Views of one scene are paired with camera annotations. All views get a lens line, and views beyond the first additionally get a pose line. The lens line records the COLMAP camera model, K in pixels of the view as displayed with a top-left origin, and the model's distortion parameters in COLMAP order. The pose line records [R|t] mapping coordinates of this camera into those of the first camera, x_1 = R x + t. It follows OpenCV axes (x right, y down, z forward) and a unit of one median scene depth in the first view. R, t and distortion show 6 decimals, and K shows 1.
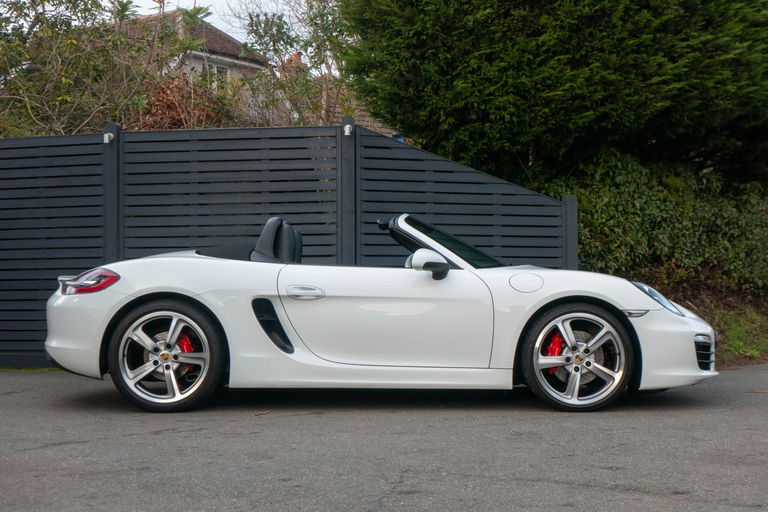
lens RADIAL K [[1251.5, 0, 380.0], [0, 1251.5, 251.6], [0, 0, 1]] dist [-0.004874, -0.131578]
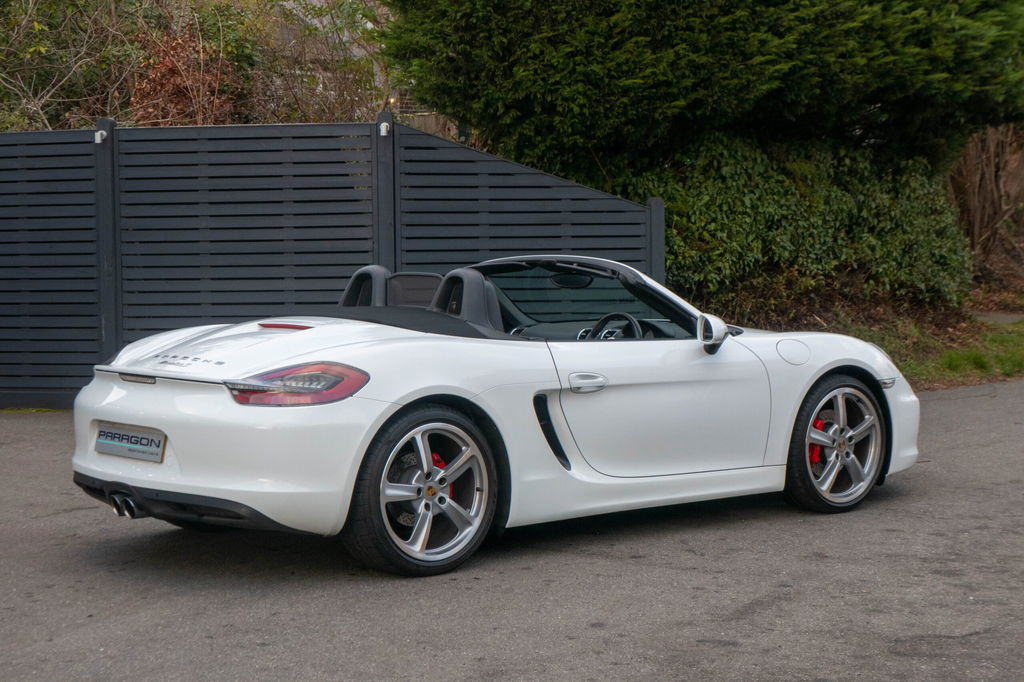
lens RADIAL K [[2052.1, 0, 510.9], [0, 2052.1, 370.9], [0, 0, 1]] dist [0.027346, -0.307559]
pose [[0.999981, -0.006019, -0.001530, 0.057718], [0.006147, 0.994292, 0.106514, -0.078315], [0.000880, -0.106522, 0.994310, -0.377743]]
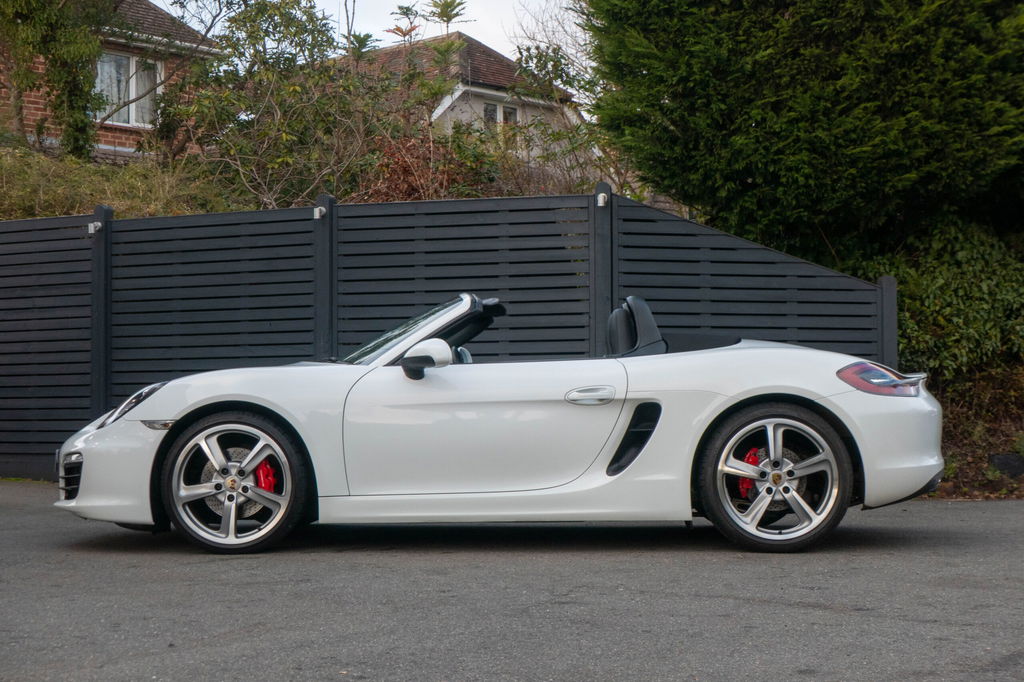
lens RADIAL K [[1757.2, 0, 512.0], [0, 1757.2, 341.0], [0, 0, 1]] dist [-0.001594, -0.401755]
pose [[0.989316, -0.002189, -0.145769, 0.079947], [0.001448, 0.999986, -0.005184, 0.001306], [0.145779, 0.004918, 0.989305, -0.139968]]
